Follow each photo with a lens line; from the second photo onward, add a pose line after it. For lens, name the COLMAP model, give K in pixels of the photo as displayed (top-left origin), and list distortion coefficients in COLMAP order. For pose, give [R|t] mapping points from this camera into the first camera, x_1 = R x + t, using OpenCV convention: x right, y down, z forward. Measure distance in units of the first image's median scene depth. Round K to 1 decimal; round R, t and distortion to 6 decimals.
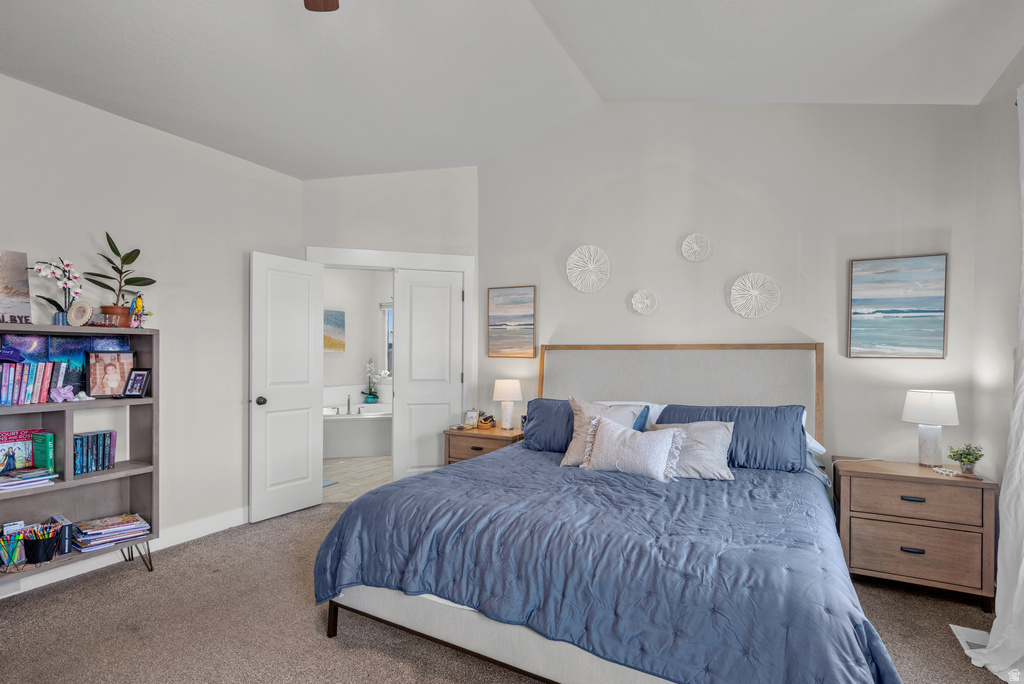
lens RADIAL K [[492.2, 0, 512.0], [0, 492.2, 357.9], [0, 0, 1]] dist [-0.001453, -0.000321]
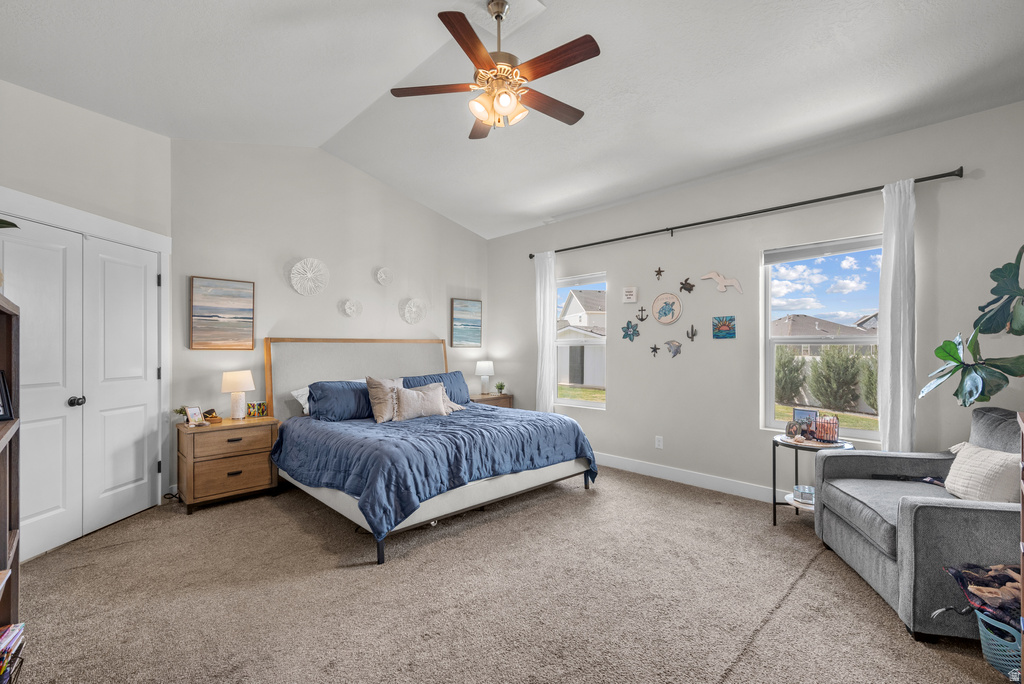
lens RADIAL K [[448.1, 0, 533.9], [0, 448.1, 345.0], [0, 0, 1]] dist [0.002149, 0.000378]
pose [[0.261944, -0.002474, 0.965080, -0.739369], [0.008462, 0.999964, 0.000266, -0.005117], [-0.965046, 0.008097, 0.261956, 0.154192]]
